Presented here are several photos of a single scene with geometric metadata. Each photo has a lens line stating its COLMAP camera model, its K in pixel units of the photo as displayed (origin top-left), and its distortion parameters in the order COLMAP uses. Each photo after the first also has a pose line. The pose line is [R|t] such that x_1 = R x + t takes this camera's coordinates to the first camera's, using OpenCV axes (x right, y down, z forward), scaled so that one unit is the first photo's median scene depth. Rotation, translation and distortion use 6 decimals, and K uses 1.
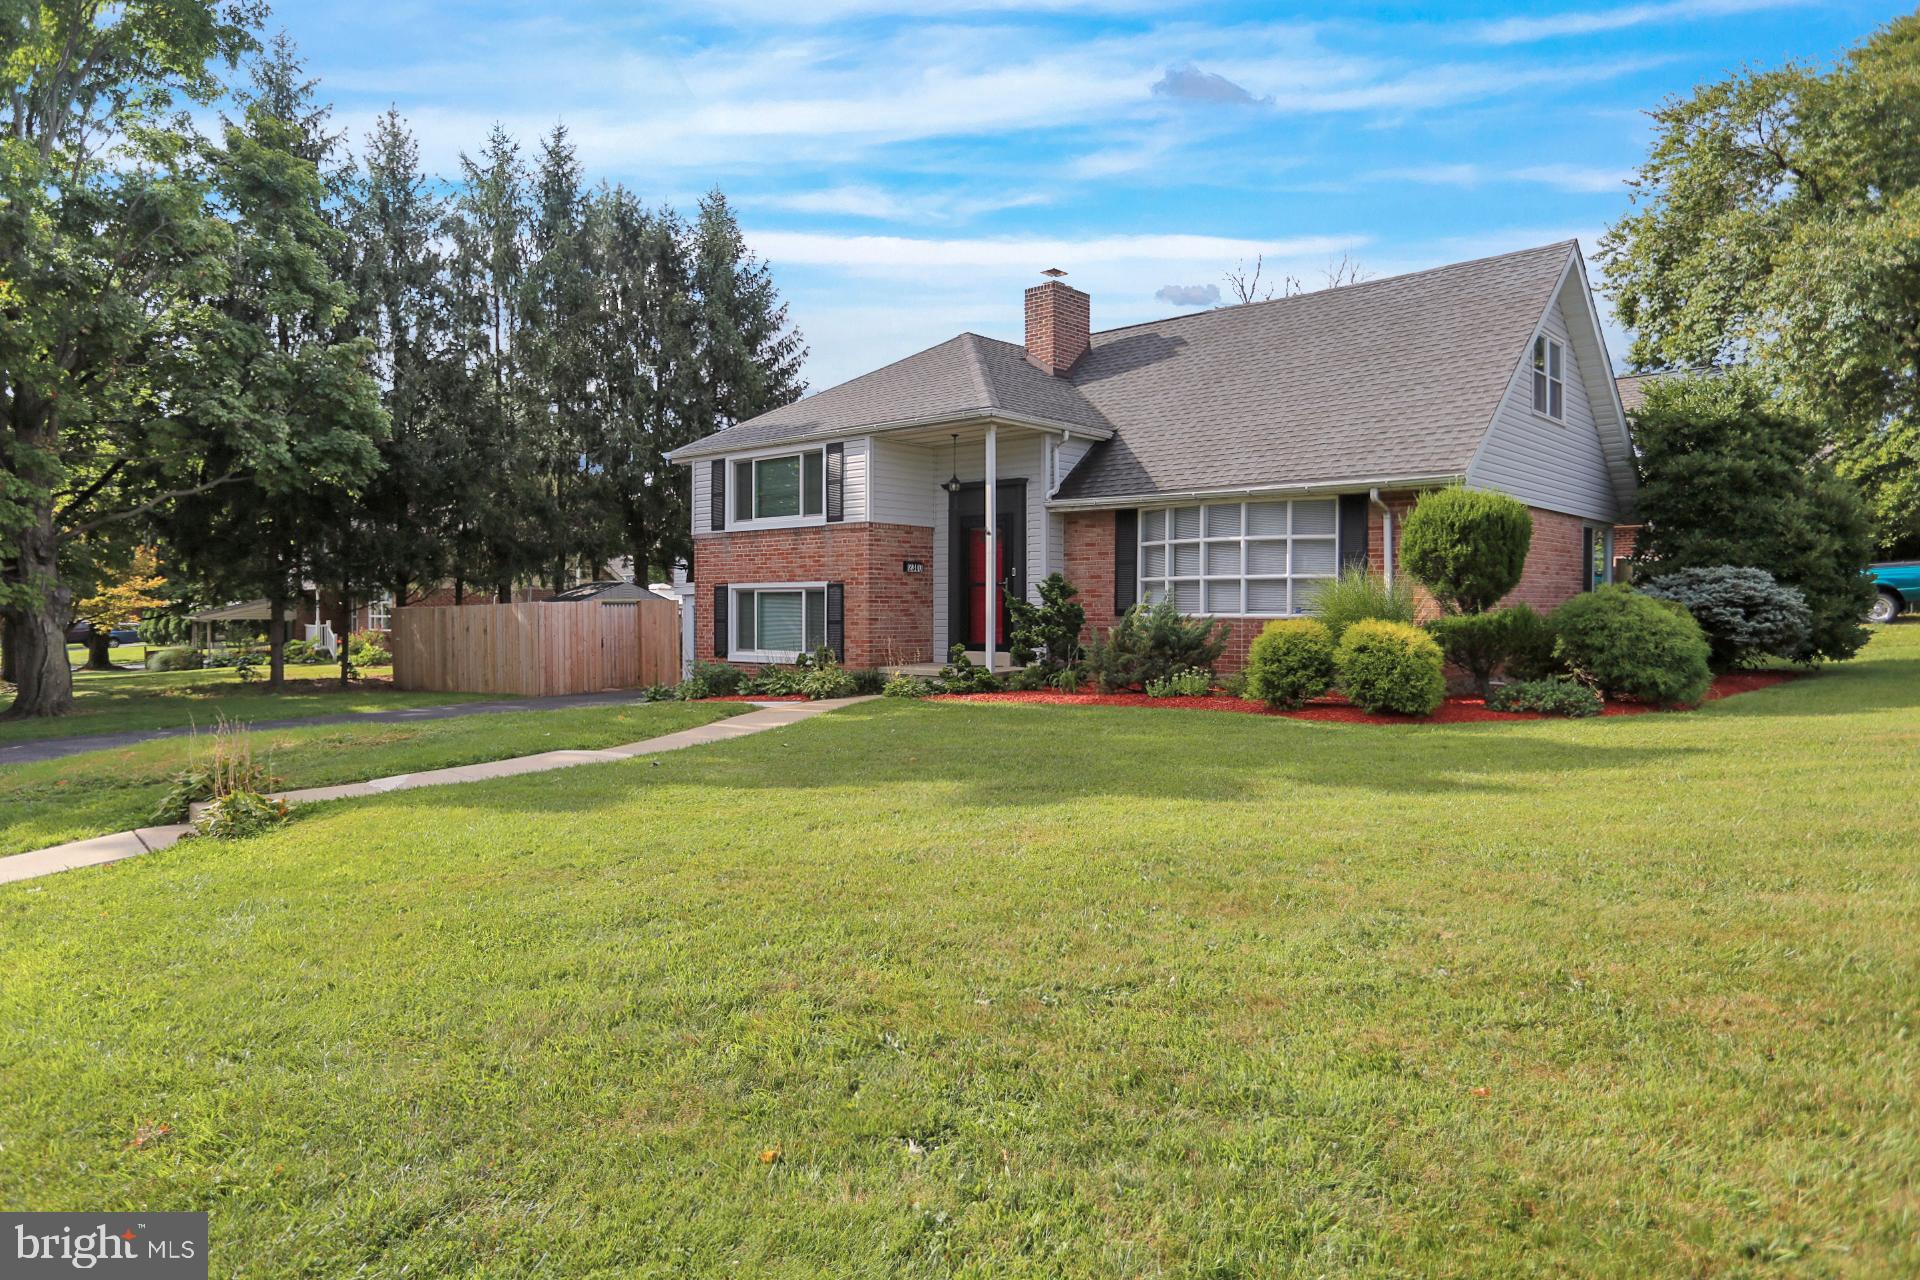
lens RADIAL K [[1248.4, 0, 960.0], [0, 1248.4, 640.0], [0, 0, 1]] dist [-0.062294, 0.066179]
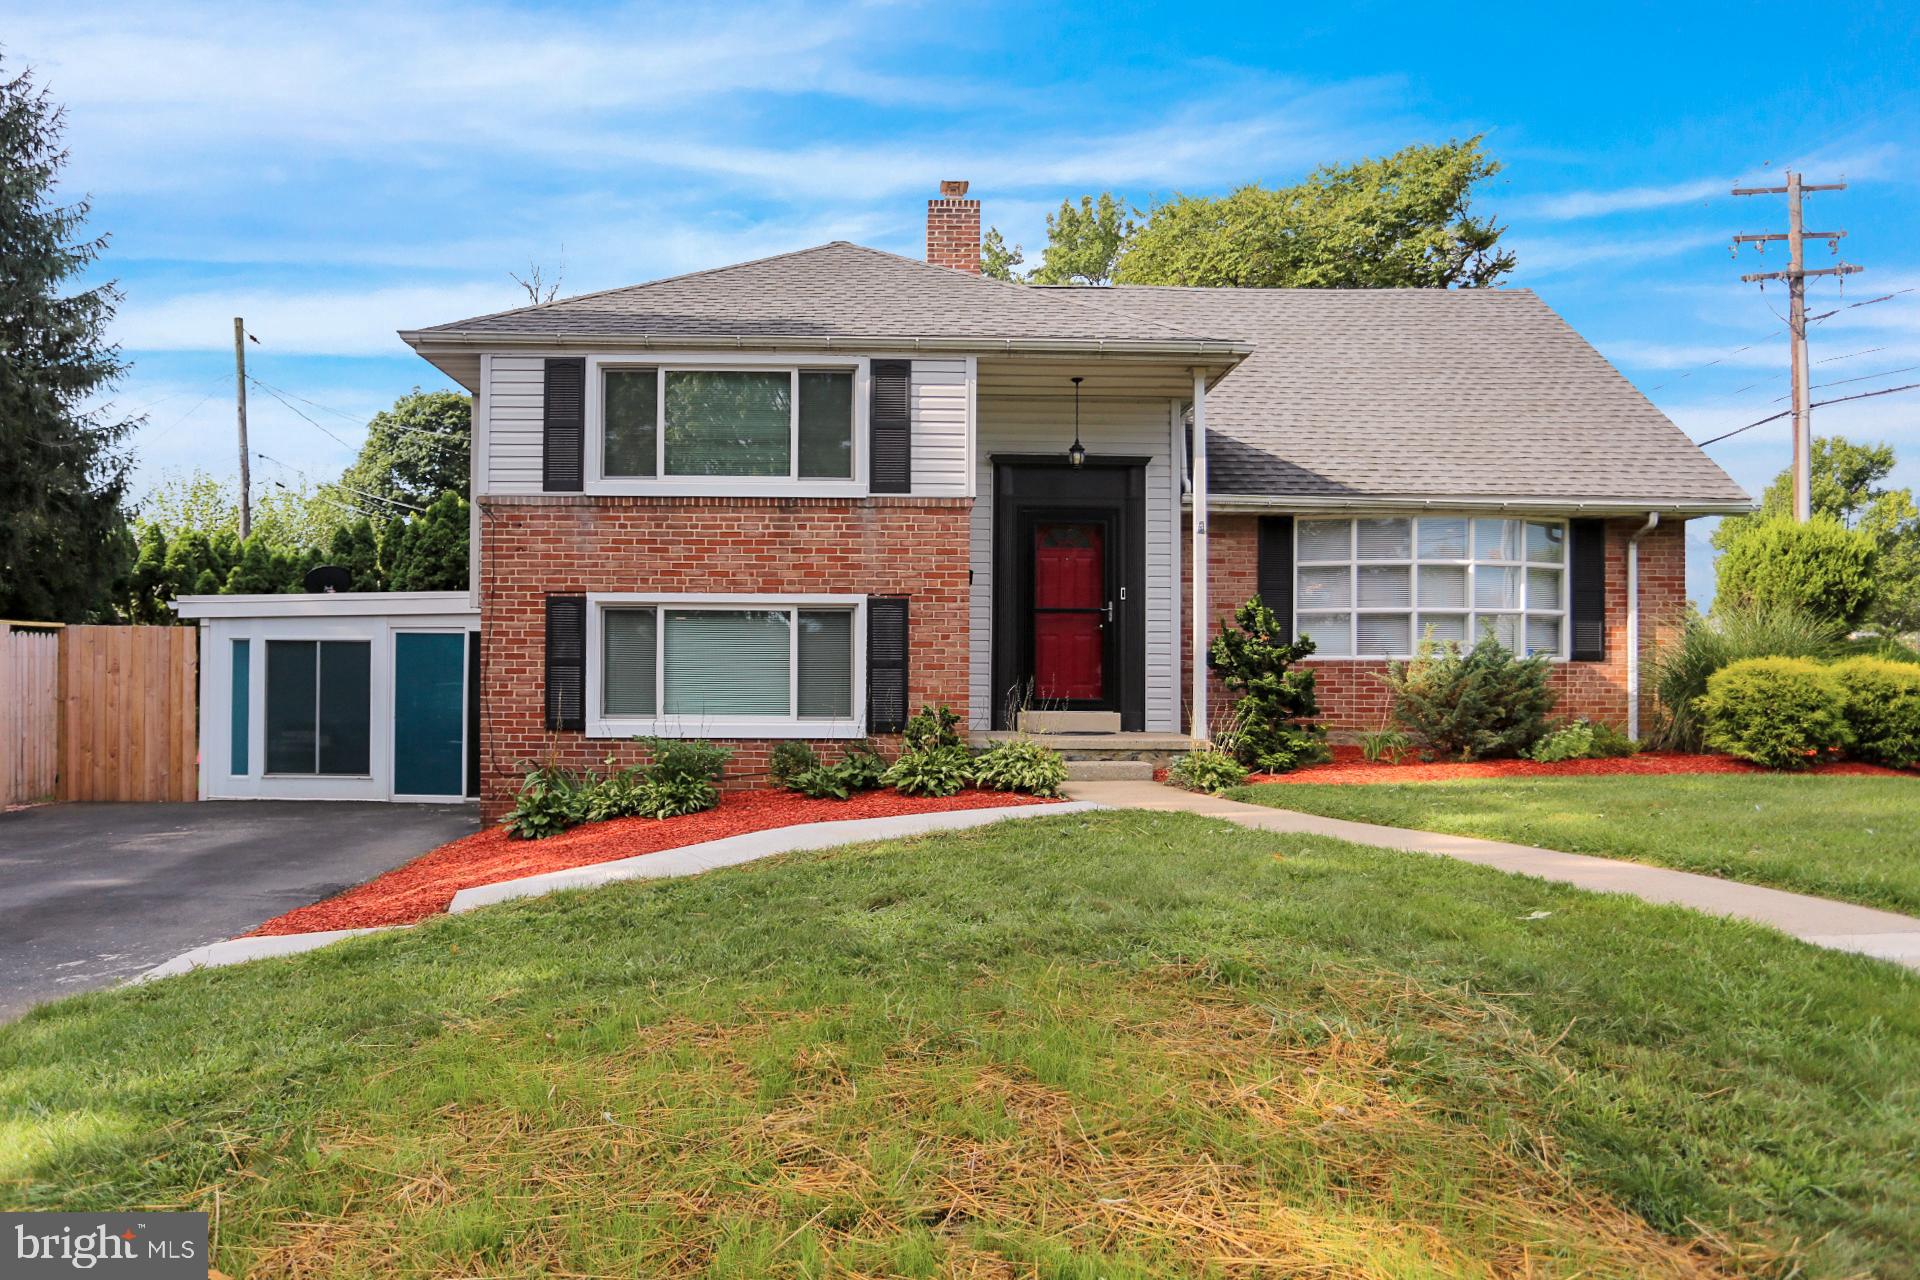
lens RADIAL K [[1248.4, 0, 960.0], [0, 1248.4, 640.0], [0, 0, 1]] dist [-0.062294, 0.066179]
pose [[0.728985, 0.016028, 0.684342, -0.476855], [0.010246, 0.999358, -0.034321, -0.005455], [-0.684453, 0.032031, 0.728353, 0.554164]]
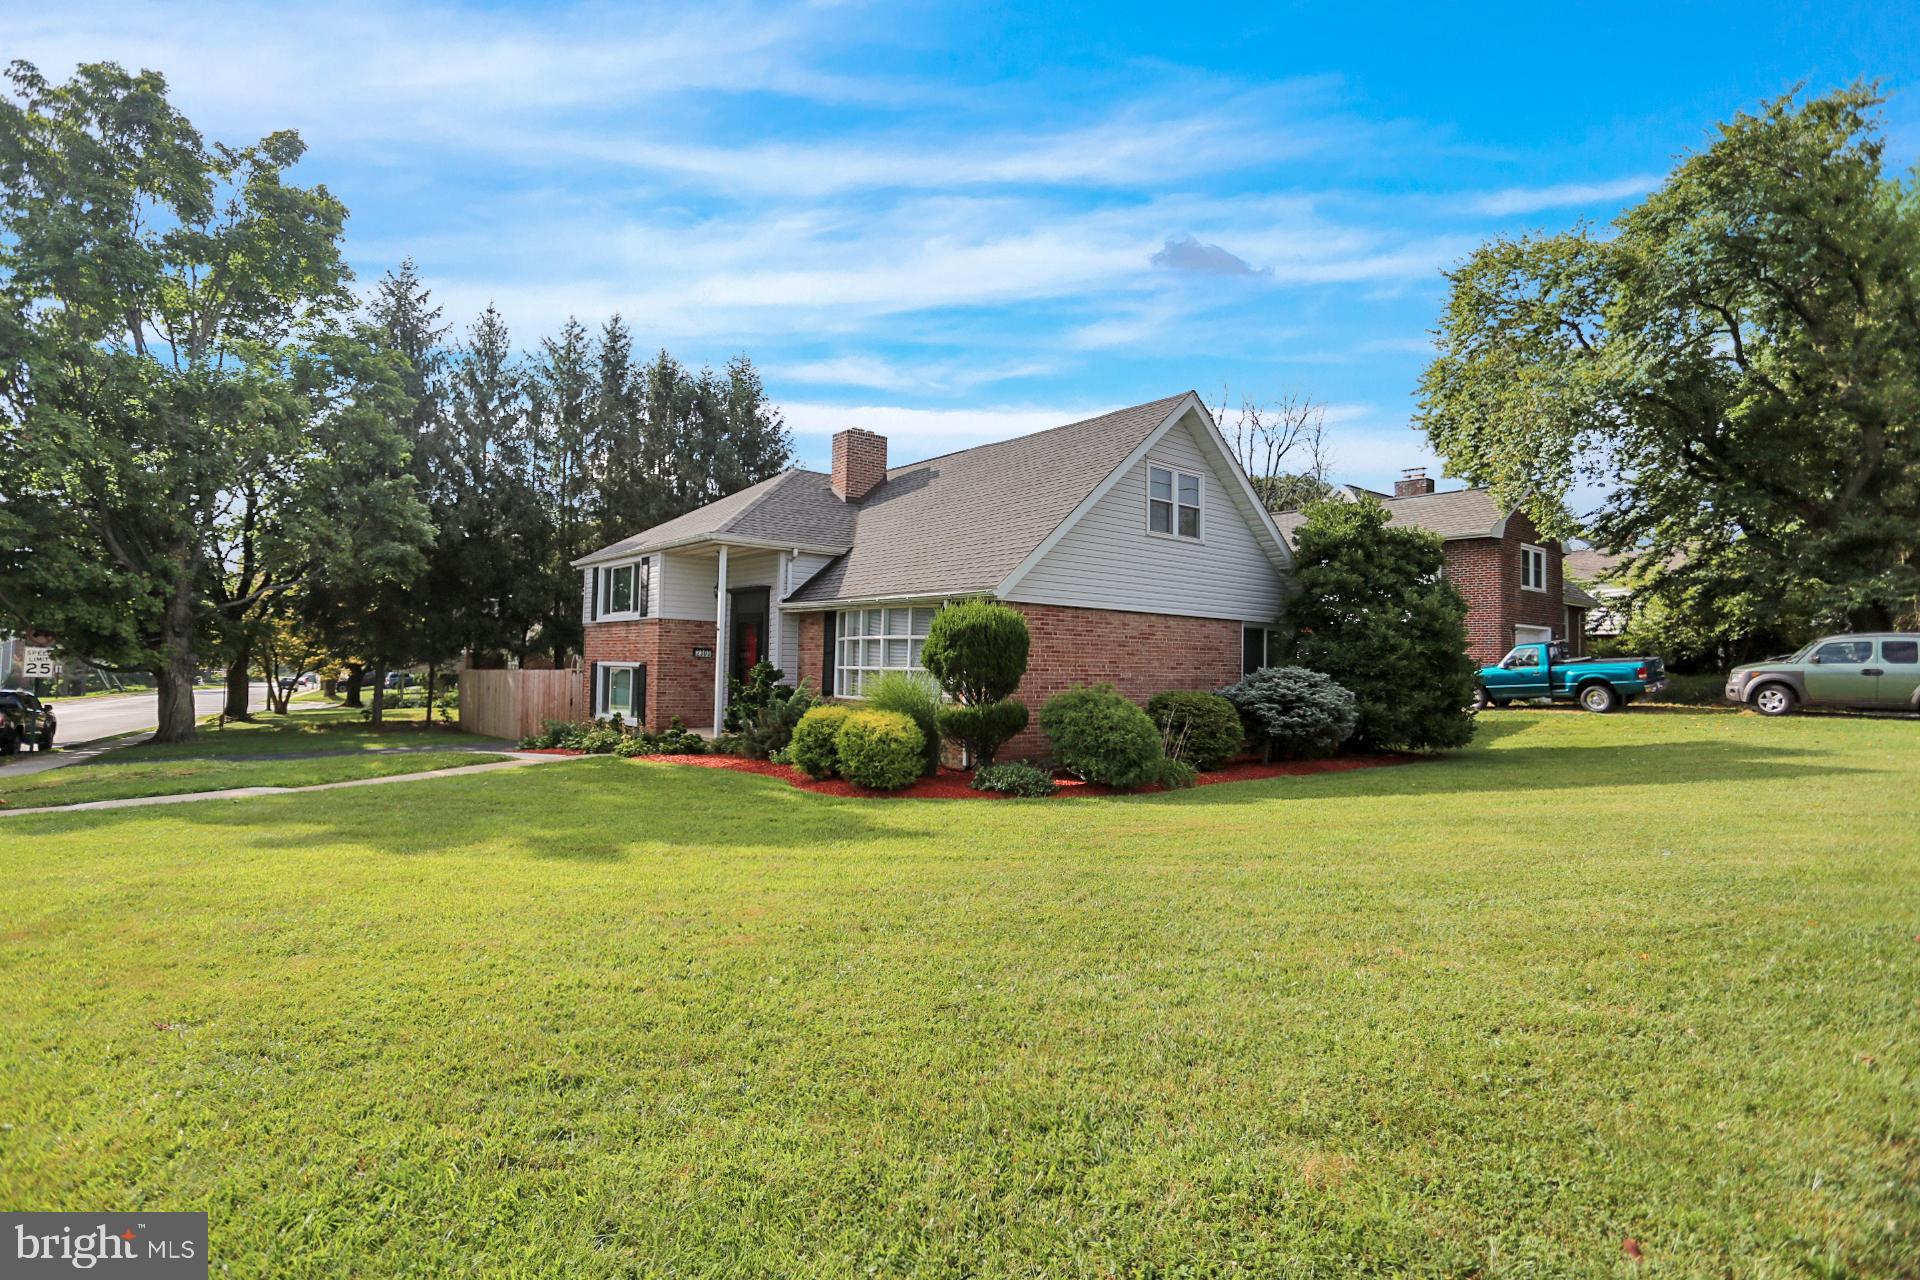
lens RADIAL K [[1008.6, 0, 950.3], [0, 1008.6, 626.8], [0, 0, 1]] dist [-0.064252, 0.035079]
pose [[0.987527, 0.013475, -0.156869, 0.382617], [-0.024048, 0.997550, -0.065699, -0.023434], [0.155600, 0.068652, 0.985432, 0.015066]]
